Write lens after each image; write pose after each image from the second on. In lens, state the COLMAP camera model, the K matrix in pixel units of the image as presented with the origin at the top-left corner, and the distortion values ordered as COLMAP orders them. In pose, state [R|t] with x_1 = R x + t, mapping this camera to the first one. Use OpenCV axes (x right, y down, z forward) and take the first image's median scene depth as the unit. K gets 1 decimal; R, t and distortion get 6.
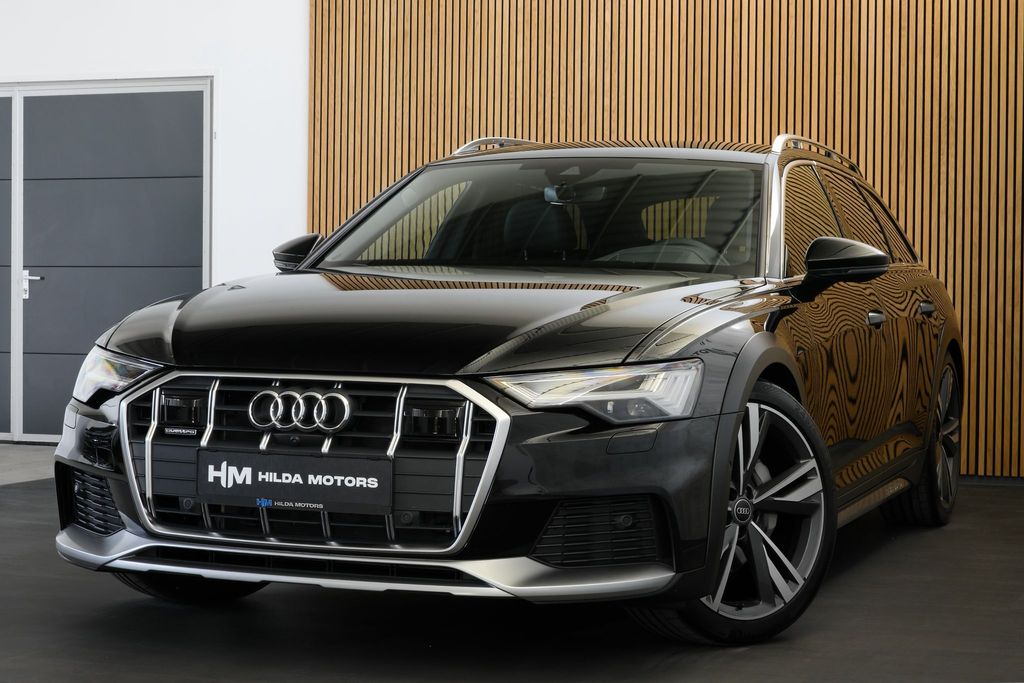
lens RADIAL K [[1834.7, 0, 516.8], [0, 1834.7, 335.6], [0, 0, 1]] dist [0.084502, 0.000000]
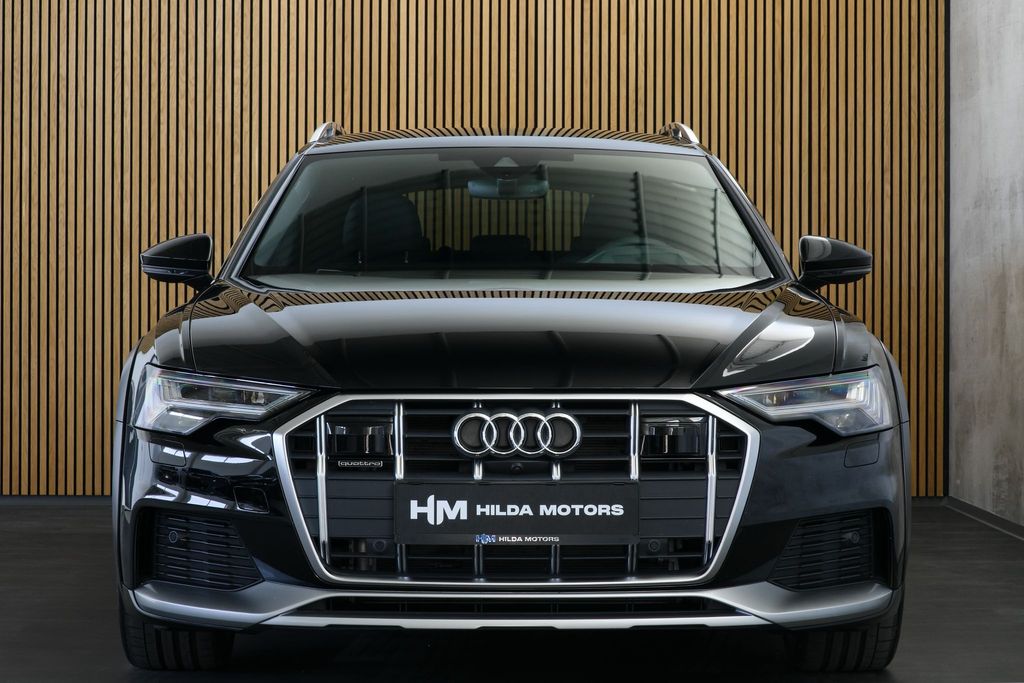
lens RADIAL K [[2268.0, 0, 509.1], [0, 2268.0, 343.1], [0, 0, 1]] dist [0.008030, 0.000000]
pose [[0.932031, -0.021344, 0.361748, -0.518923], [0.022595, 0.999744, 0.000773, -0.004558], [-0.361672, 0.007454, 0.932275, -0.028646]]
